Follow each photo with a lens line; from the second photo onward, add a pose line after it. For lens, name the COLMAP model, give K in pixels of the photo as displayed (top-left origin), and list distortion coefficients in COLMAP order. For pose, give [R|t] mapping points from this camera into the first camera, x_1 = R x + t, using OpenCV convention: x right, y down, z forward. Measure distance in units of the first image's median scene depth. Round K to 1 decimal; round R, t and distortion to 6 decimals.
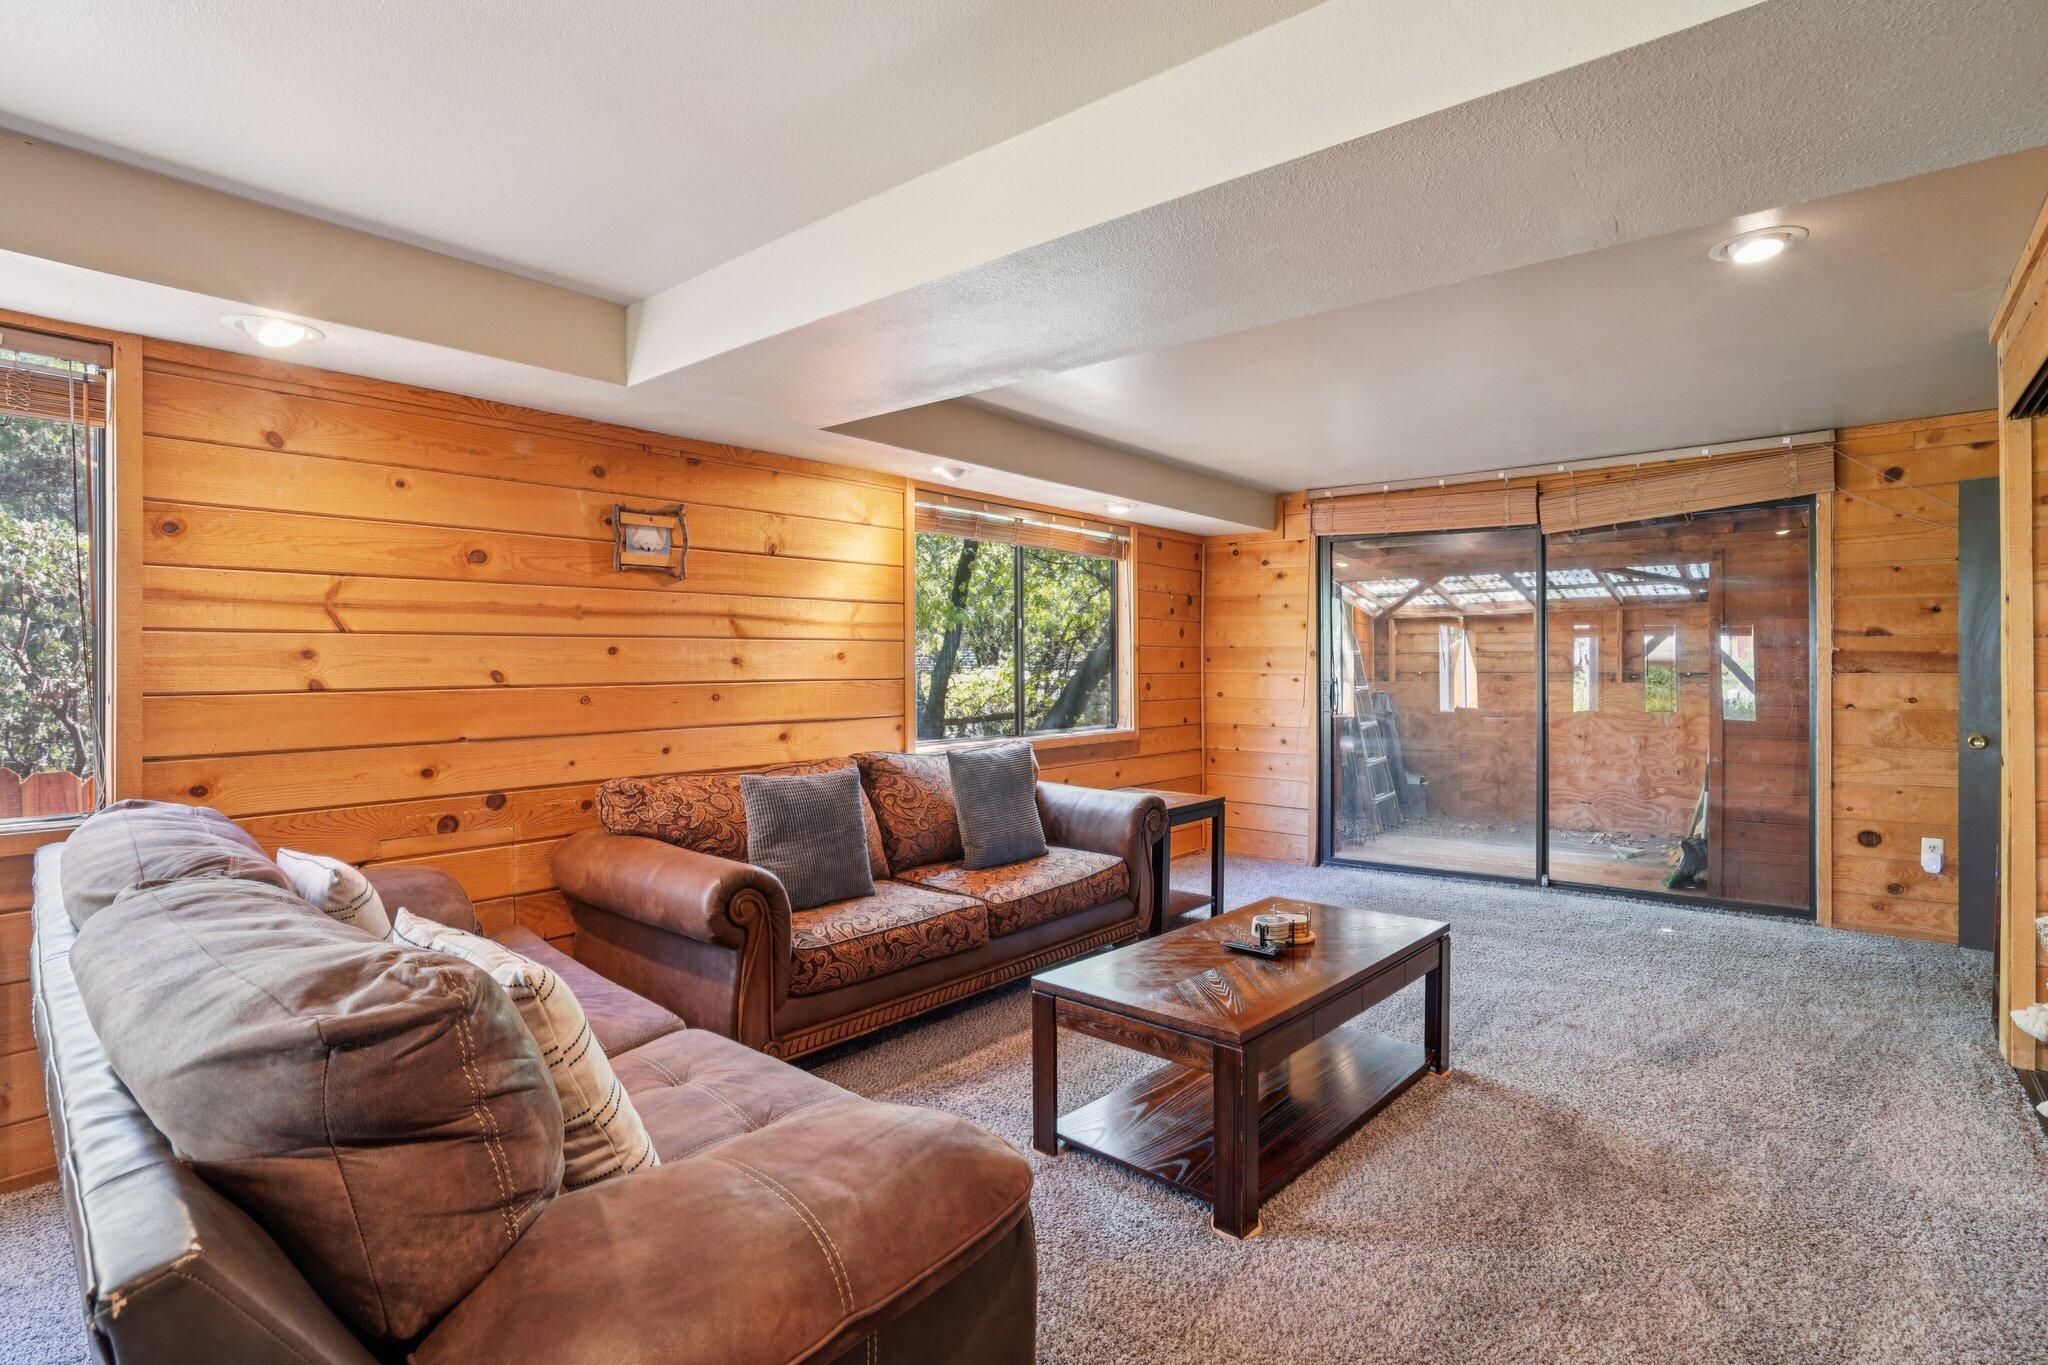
lens RADIAL K [[1002.3, 0, 1008.3], [0, 1002.3, 672.1], [0, 0, 1]] dist [-0.024580, 0.000646]
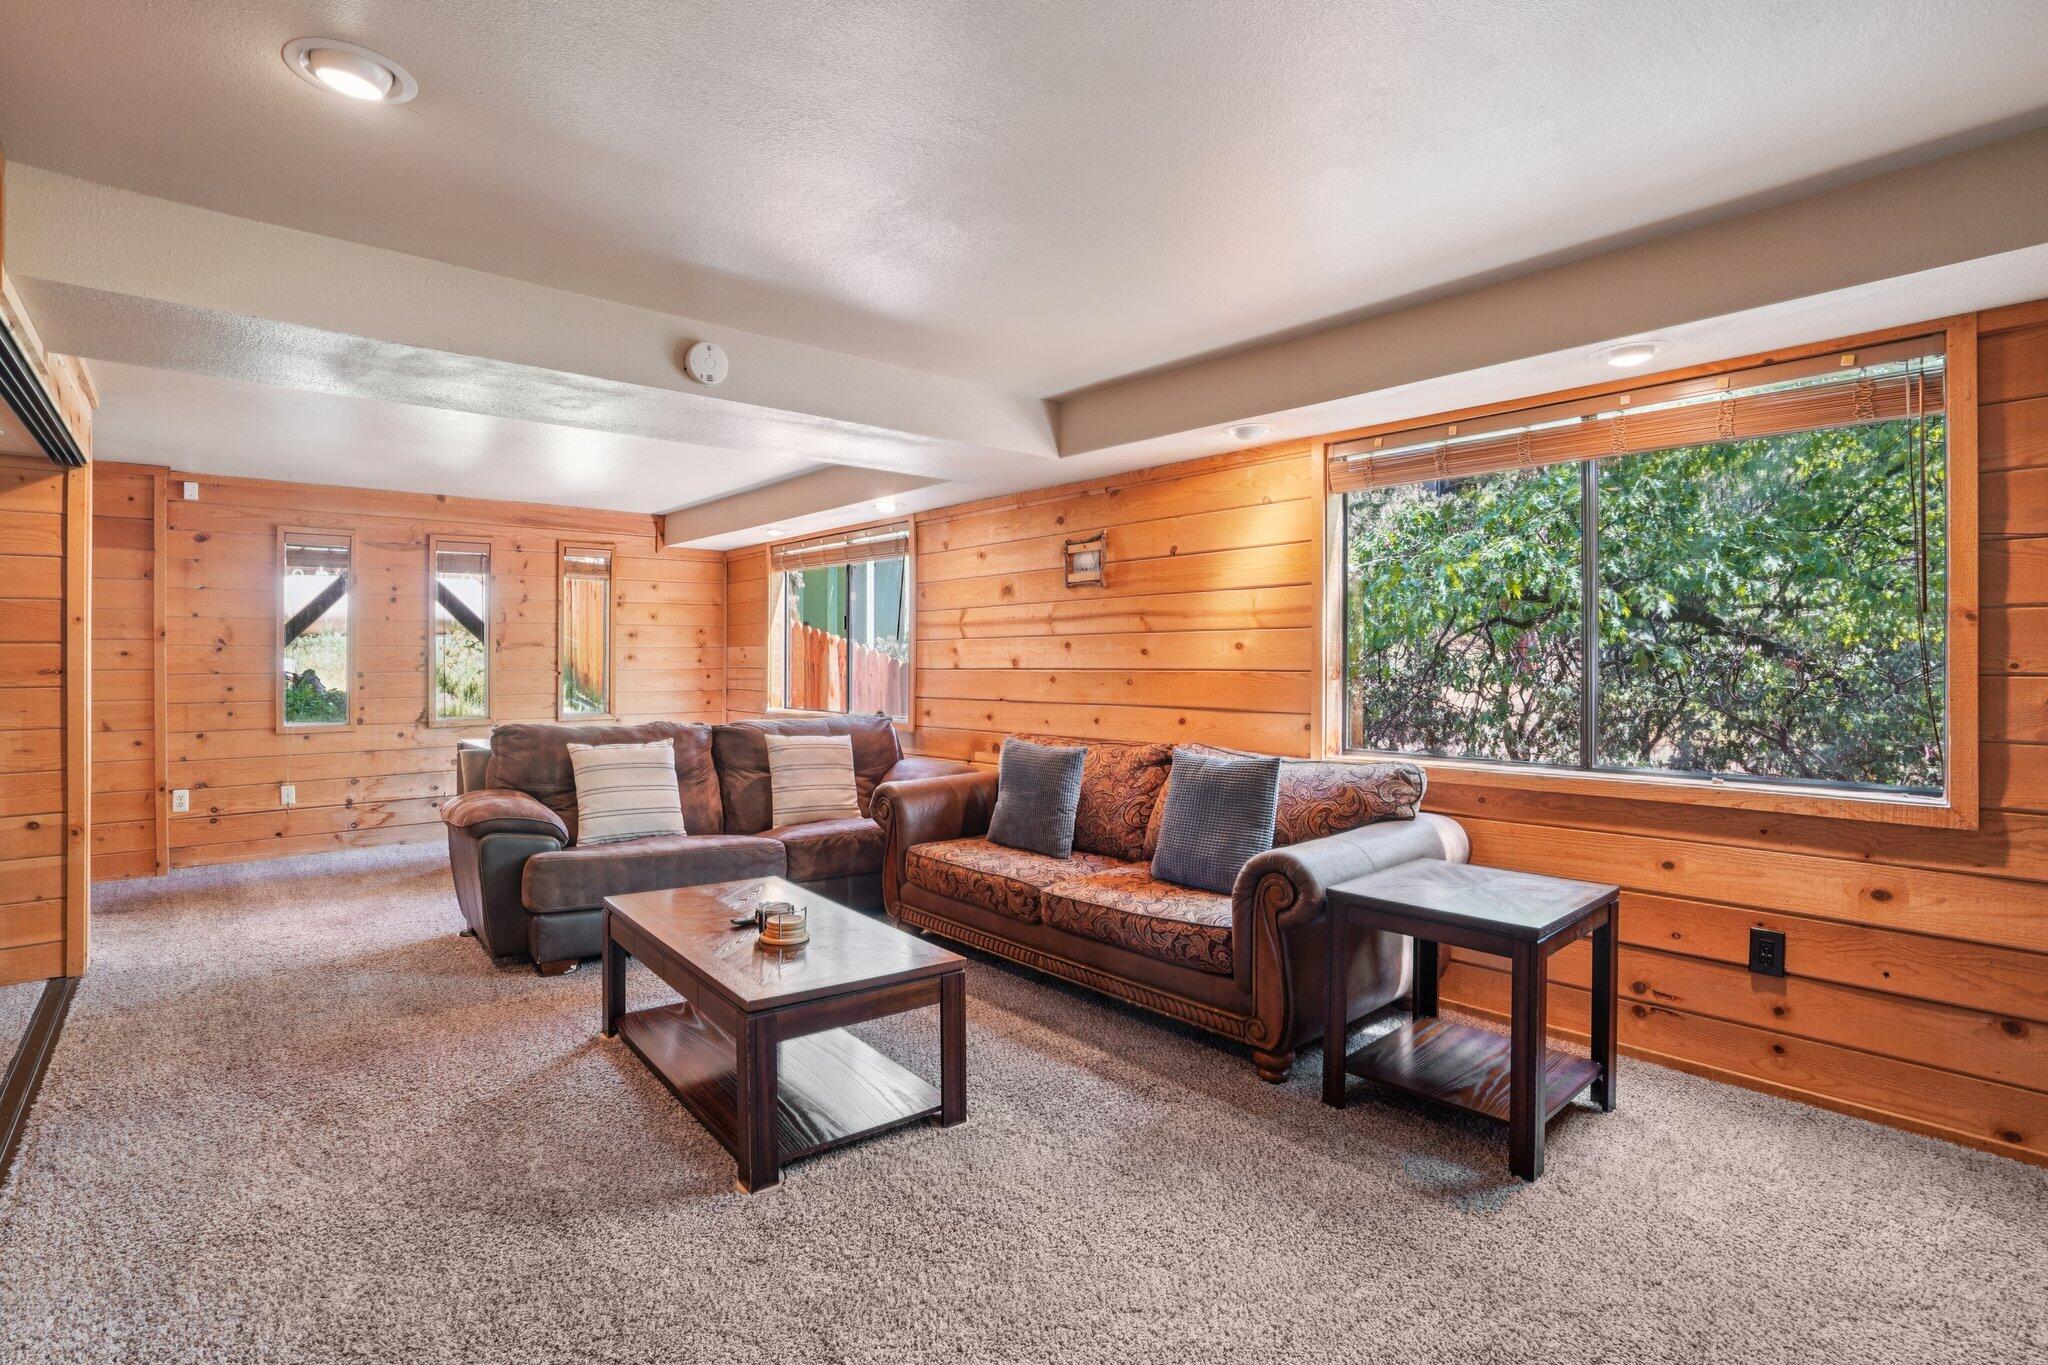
lens RADIAL K [[942.4, 0, 1008.7], [0, 942.4, 671.9], [0, 0, 1]] dist [-0.037432, 0.007382]
pose [[-0.119878, 0.019316, -0.992601, 0.909591], [-0.001446, 0.999806, 0.019631, -0.009448], [0.992788, 0.003788, -0.119827, 1.047920]]
